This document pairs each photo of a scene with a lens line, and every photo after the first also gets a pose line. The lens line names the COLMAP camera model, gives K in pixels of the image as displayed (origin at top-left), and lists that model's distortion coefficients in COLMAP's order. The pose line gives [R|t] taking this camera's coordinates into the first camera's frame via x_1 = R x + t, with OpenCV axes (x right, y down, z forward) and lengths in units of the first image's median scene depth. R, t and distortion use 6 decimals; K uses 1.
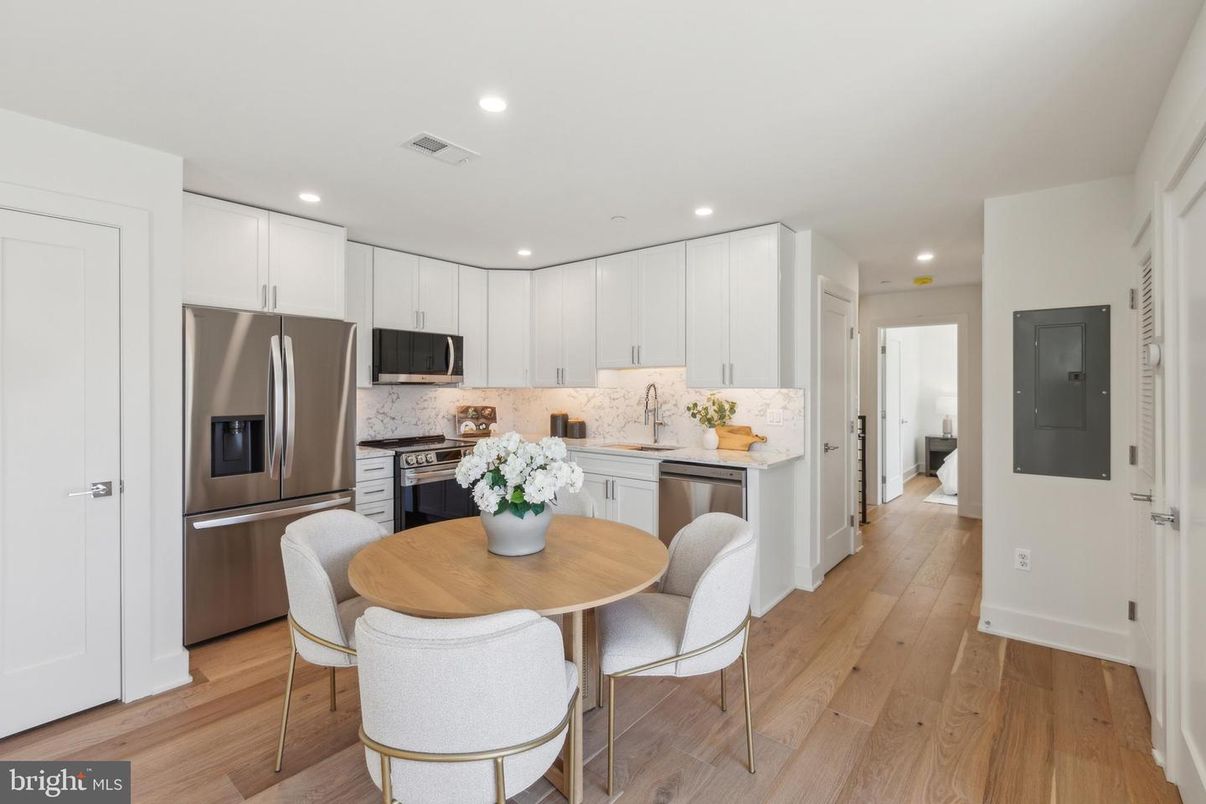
lens RADIAL K [[550.6, 0, 602.0], [0, 550.6, 390.1], [0, 0, 1]] dist [-0.004712, 0.000429]
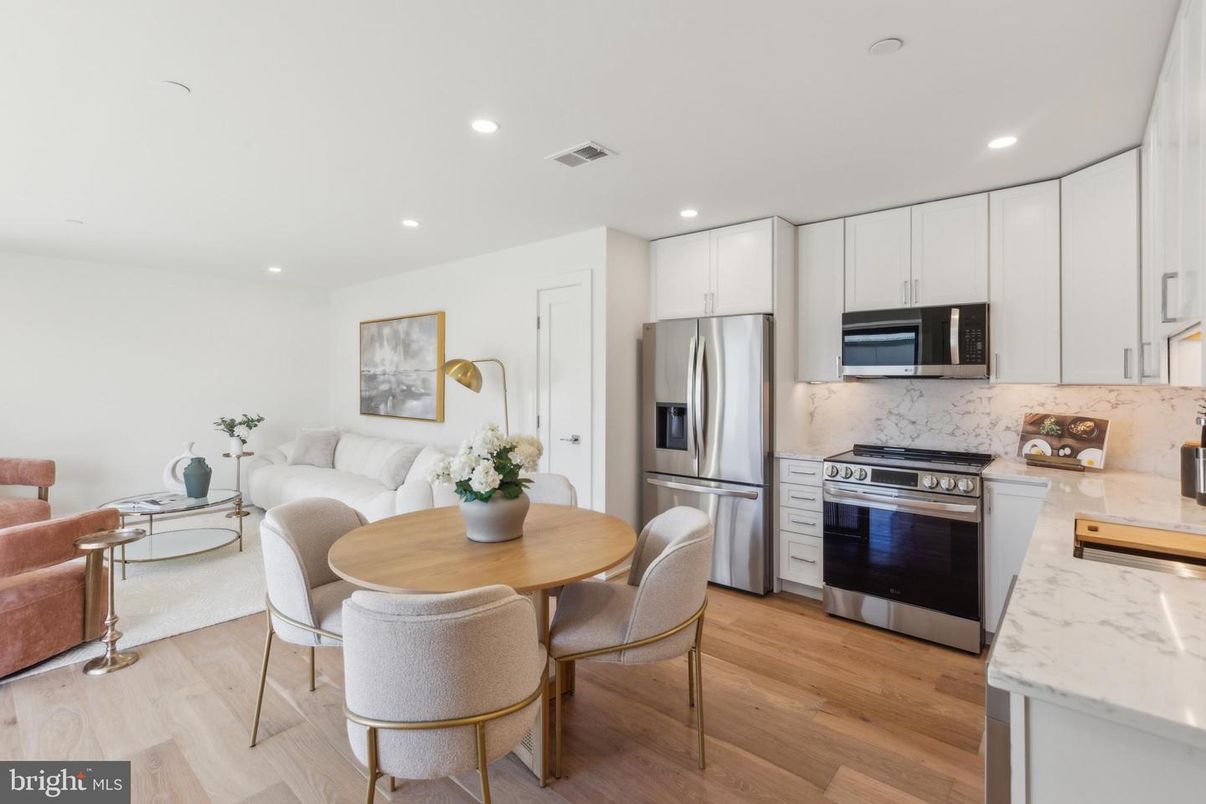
lens RADIAL K [[550.6, 0, 589.9], [0, 550.6, 378.5], [0, 0, 1]] dist [-0.004712, 0.000429]
pose [[-0.048360, -0.000155, -0.998830, 0.395400], [-0.009924, 0.999951, 0.000325, -0.005538], [0.998781, 0.009928, -0.048359, 0.553400]]
